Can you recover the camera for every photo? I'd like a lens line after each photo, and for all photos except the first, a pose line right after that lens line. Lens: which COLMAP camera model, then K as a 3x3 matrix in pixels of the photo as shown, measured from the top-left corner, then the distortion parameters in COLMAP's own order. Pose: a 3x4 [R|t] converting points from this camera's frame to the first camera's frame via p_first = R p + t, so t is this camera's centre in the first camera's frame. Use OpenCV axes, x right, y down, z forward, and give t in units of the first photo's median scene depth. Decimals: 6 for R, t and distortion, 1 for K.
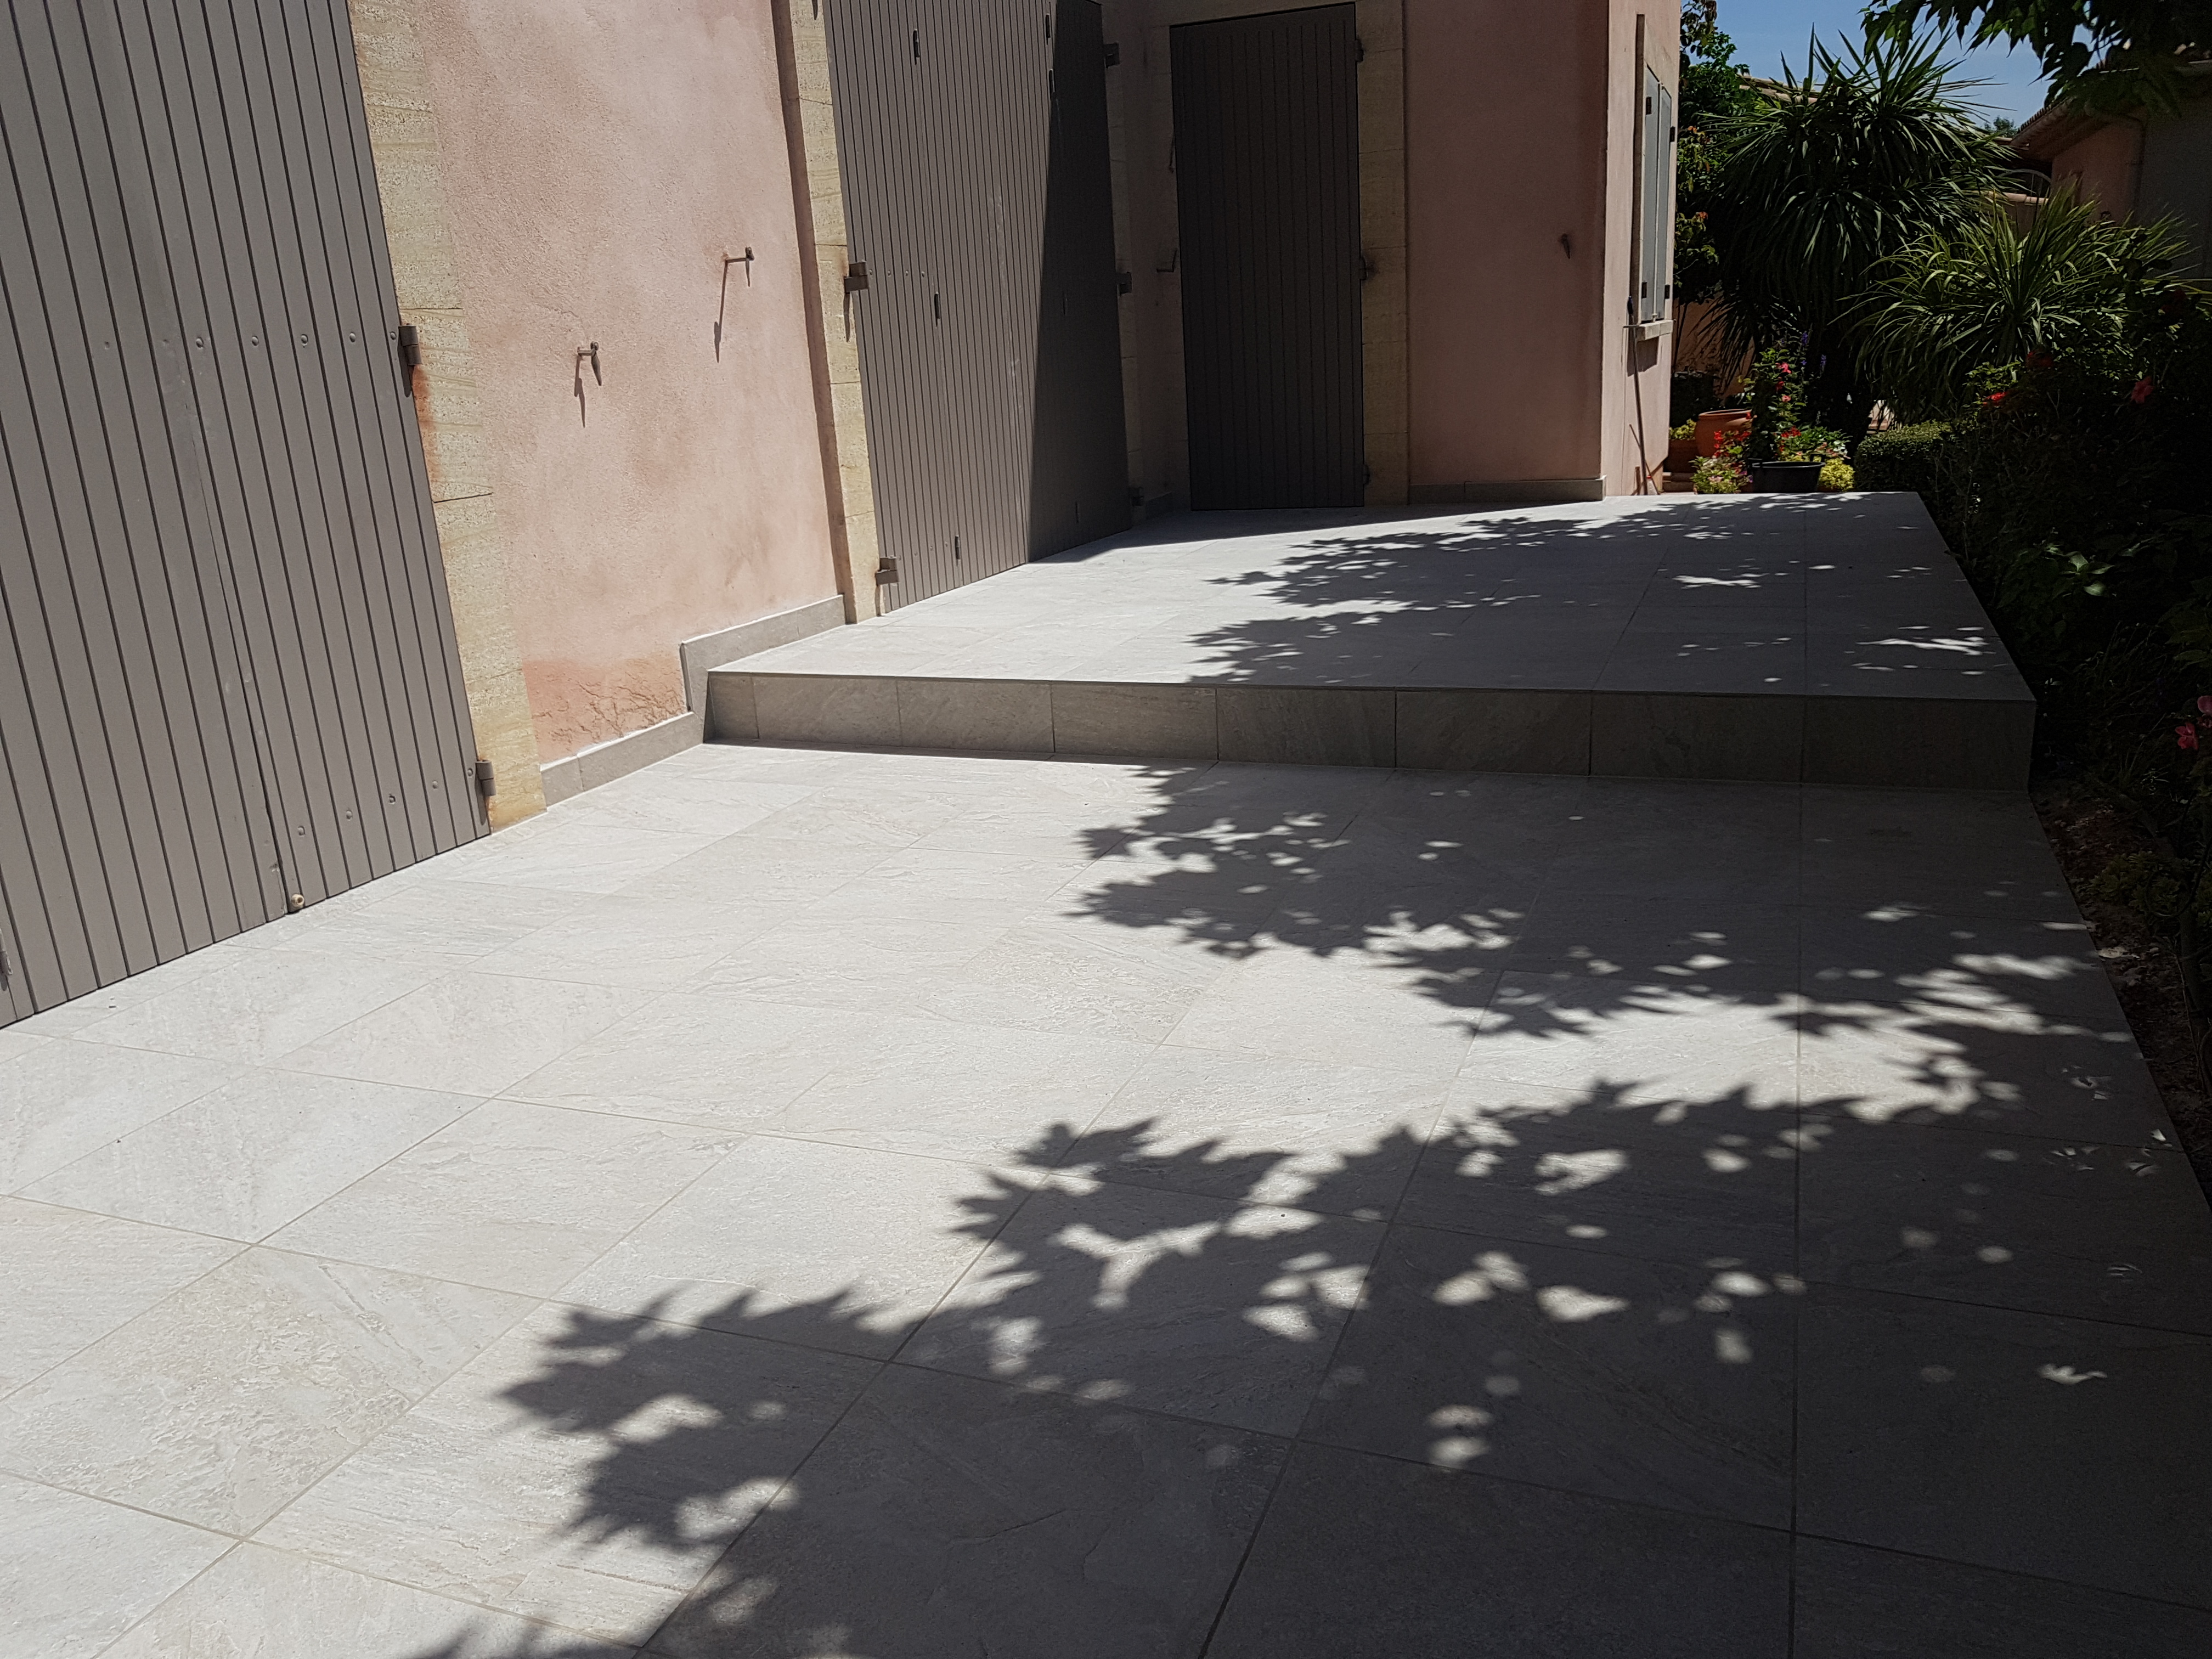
lens RADIAL K [[1745.3, 0, 1056.0], [0, 1745.3, 854.7], [0, 0, 1]] dist [0.051980, -0.119668]
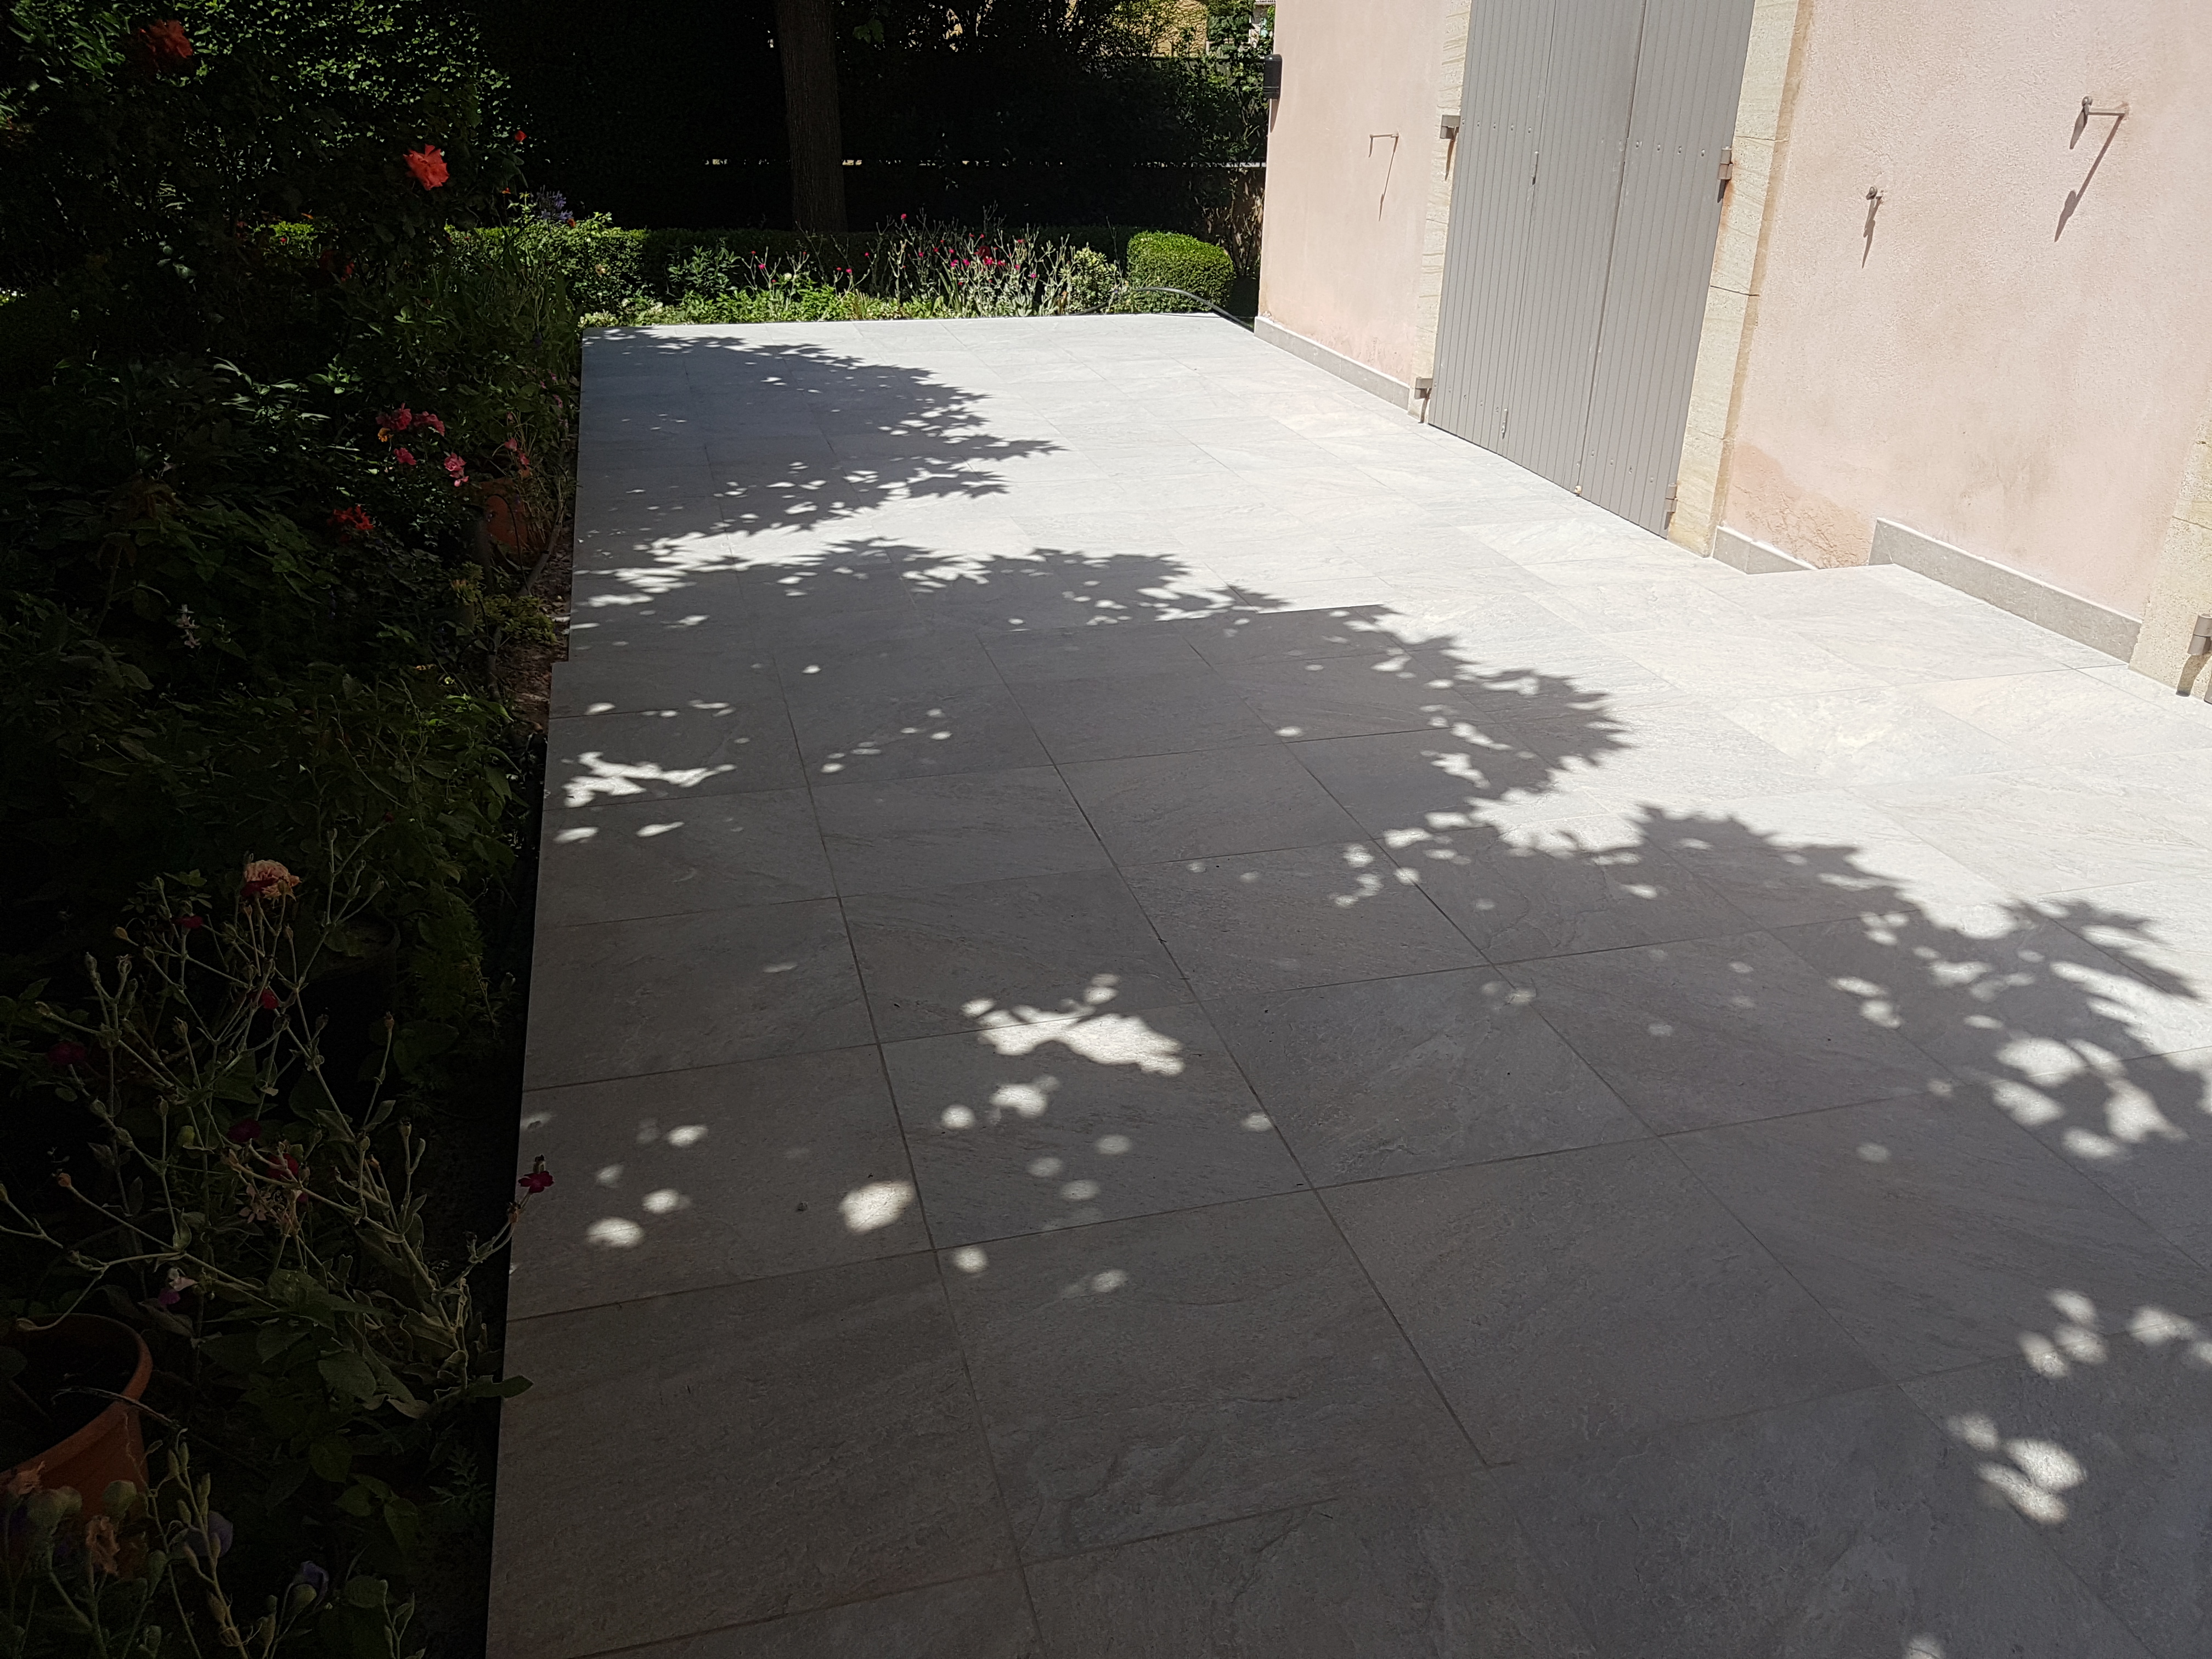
lens RADIAL K [[1779.1, 0, 1140.4], [0, 1779.1, 791.2], [0, 0, 1]] dist [0.110968, -0.211855]
pose [[-0.791184, 0.279555, -0.543946, 0.745602], [-0.144625, 0.778664, 0.610546, -0.602996], [0.594233, 0.561722, -0.575635, 1.564662]]
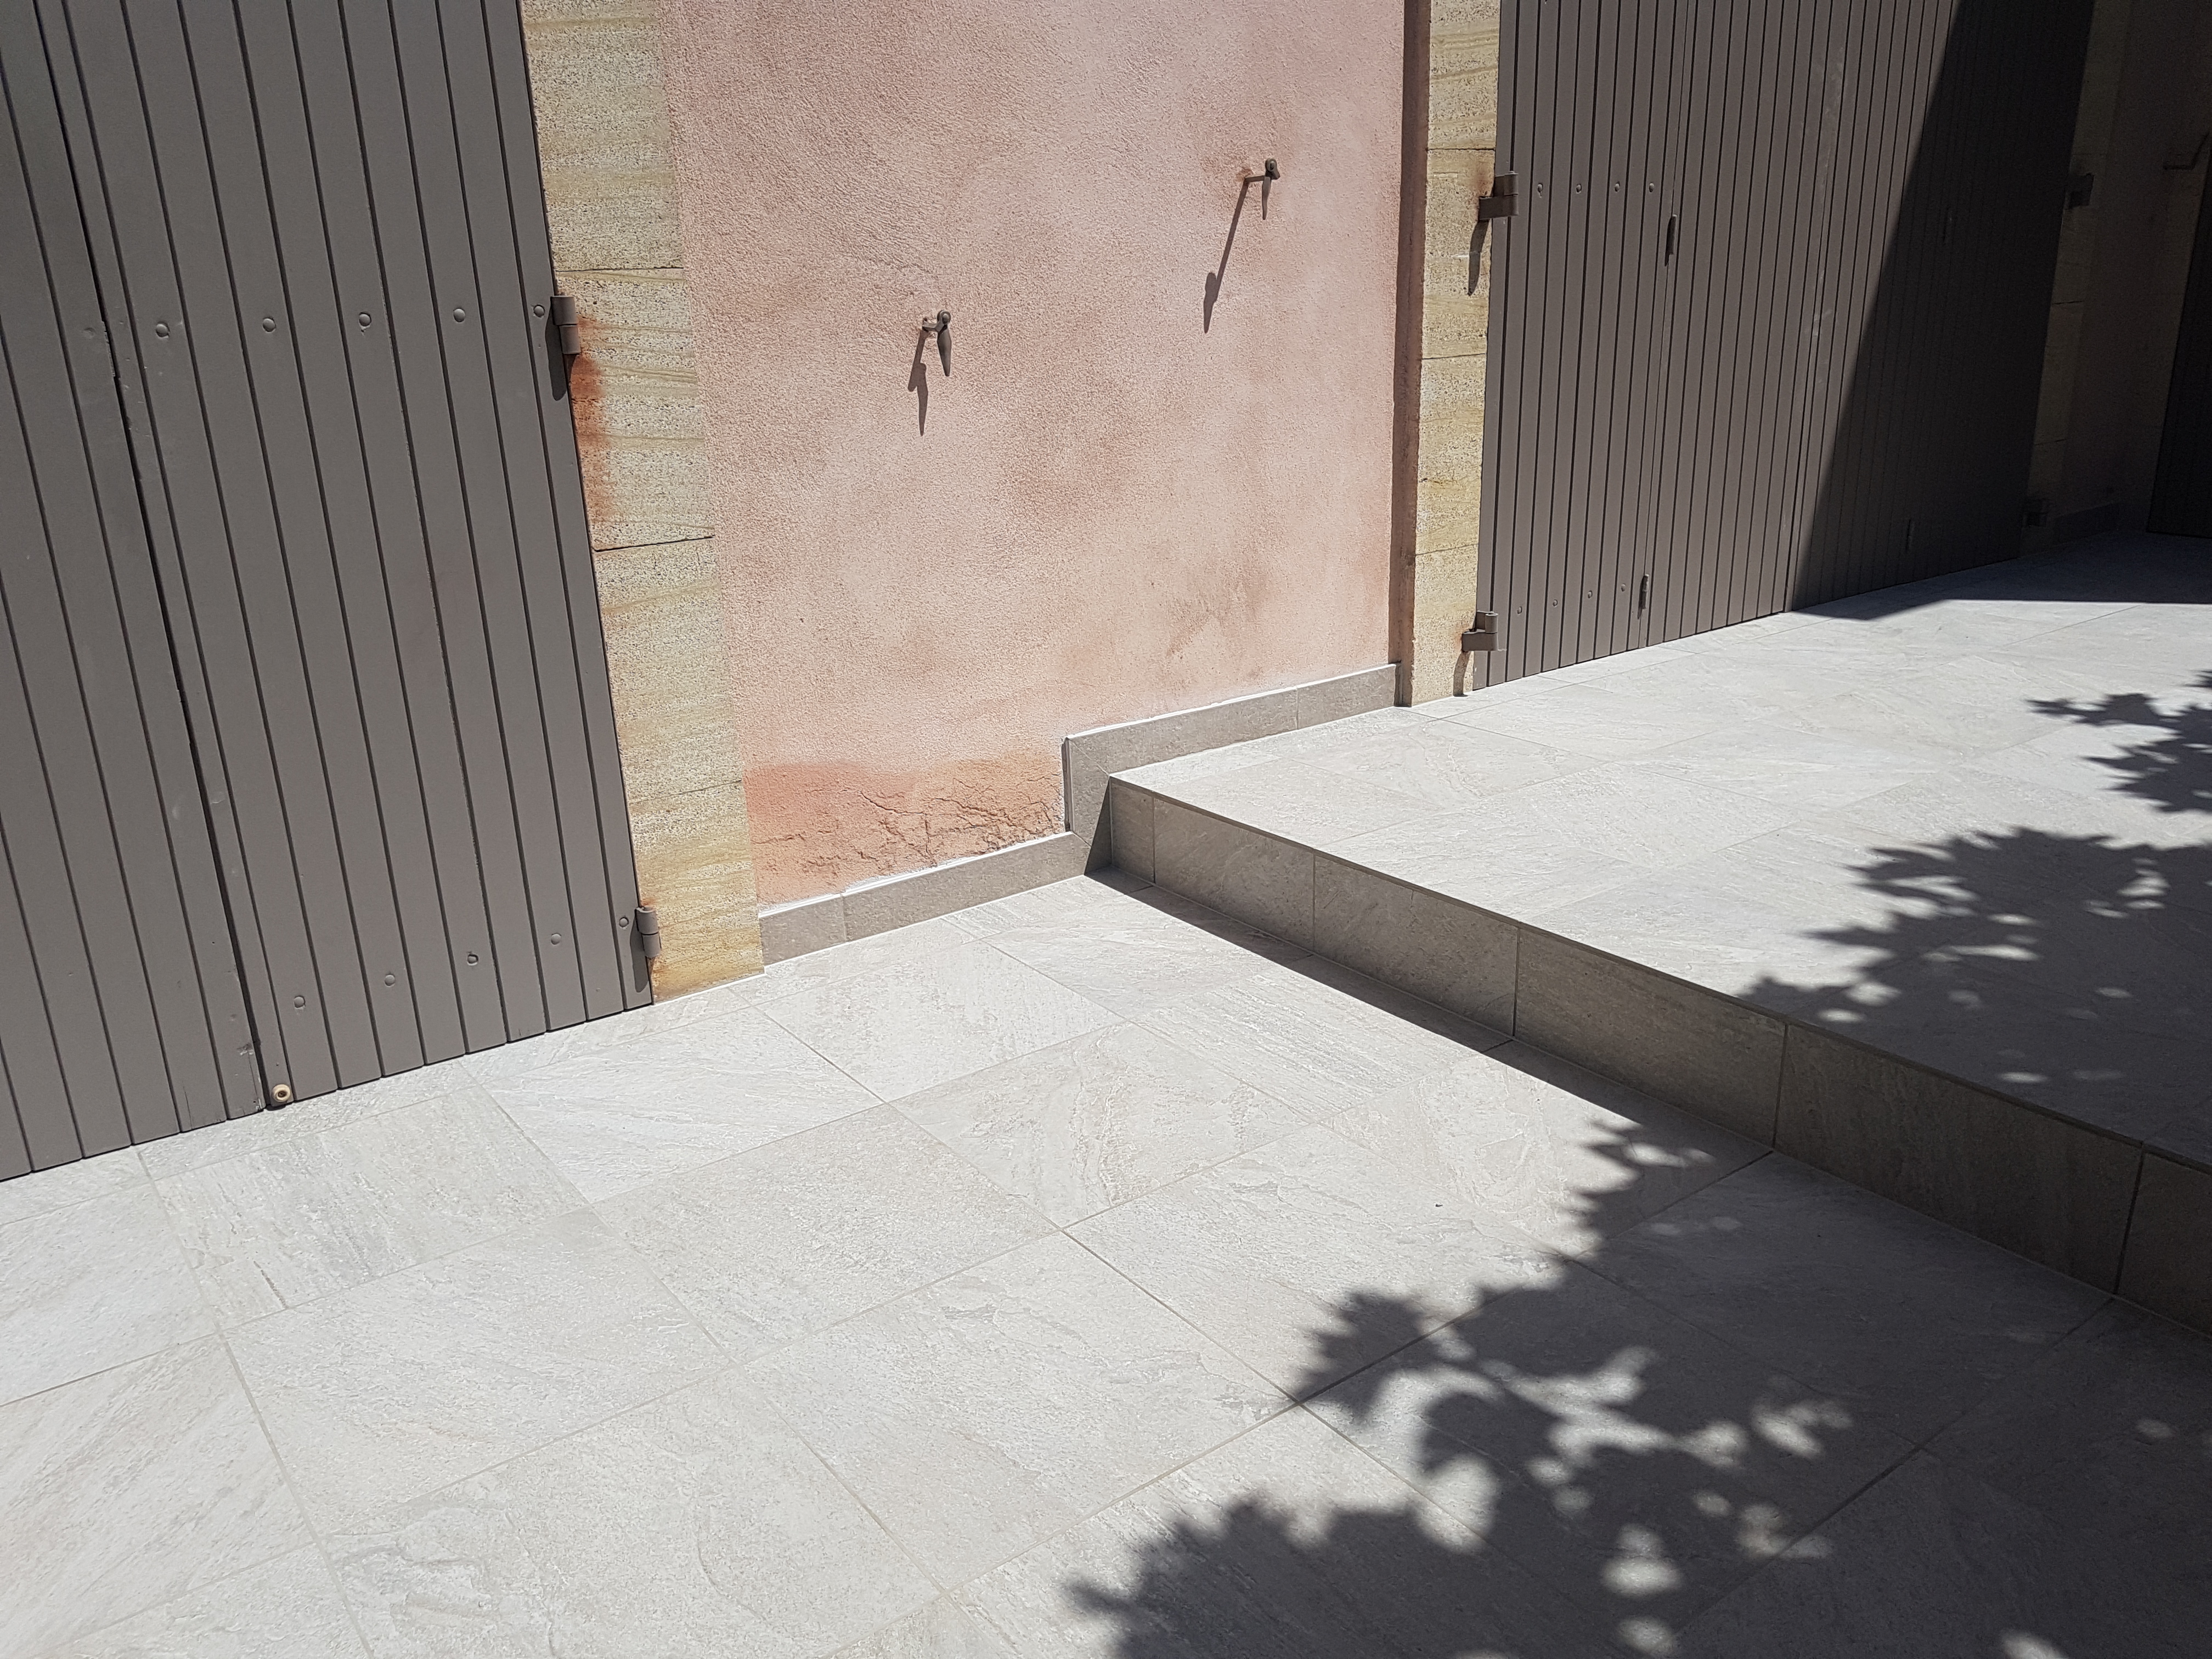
lens RADIAL K [[1727.8, 0, 1104.9], [0, 1727.8, 855.8], [0, 0, 1]] dist [0.071416, -0.112921]
pose [[0.856052, 0.199554, -0.476816, 0.159160], [-0.163329, 0.979638, 0.116758, -0.176279], [0.490407, -0.022073, 0.871214, 0.441446]]
